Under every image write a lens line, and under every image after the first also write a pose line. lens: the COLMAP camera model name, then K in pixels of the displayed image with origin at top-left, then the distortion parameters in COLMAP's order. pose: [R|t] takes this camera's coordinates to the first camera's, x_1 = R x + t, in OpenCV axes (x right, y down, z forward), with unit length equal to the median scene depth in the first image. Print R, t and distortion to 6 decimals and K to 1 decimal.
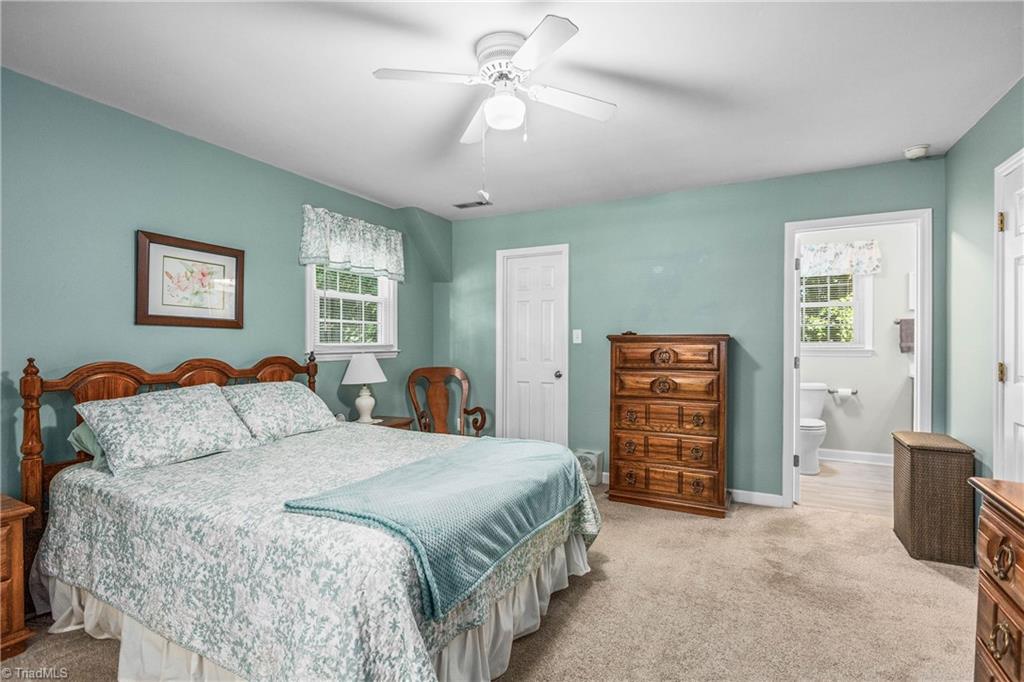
lens RADIAL K [[473.1, 0, 510.6], [0, 473.1, 341.7], [0, 0, 1]] dist [-0.004205, 0.000159]
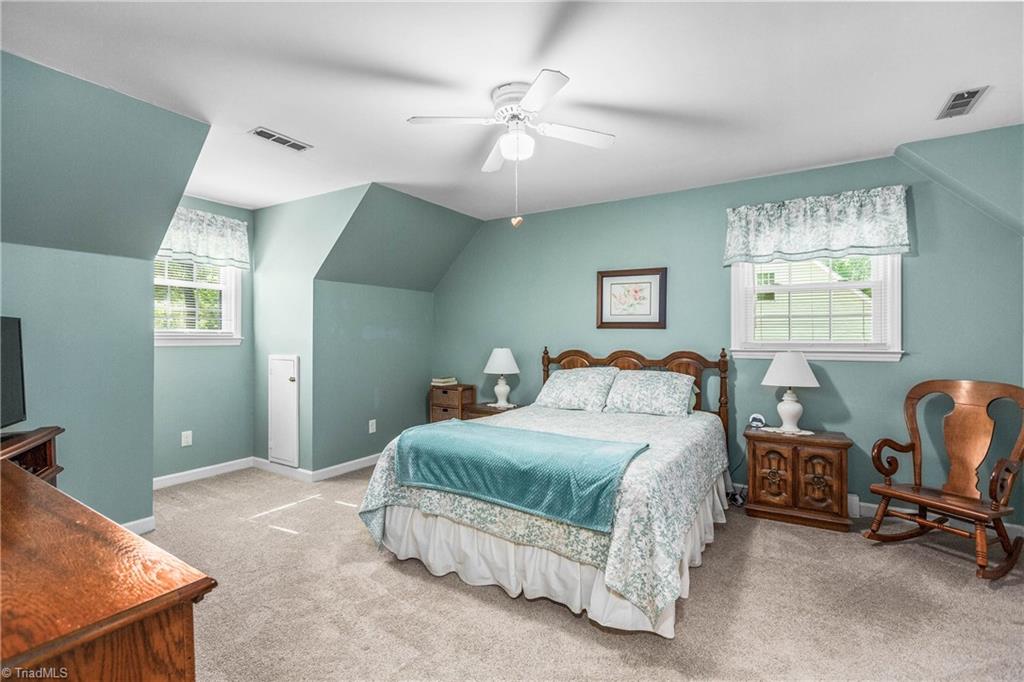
lens RADIAL K [[473.1, 0, 511.8], [0, 473.1, 340.4], [0, 0, 1]] dist [-0.004205, 0.000159]
pose [[-0.063734, 0.003847, -0.997959, 0.828106], [-0.000719, 0.999992, 0.003901, -0.000302], [0.997967, 0.000966, -0.063731, 0.748344]]
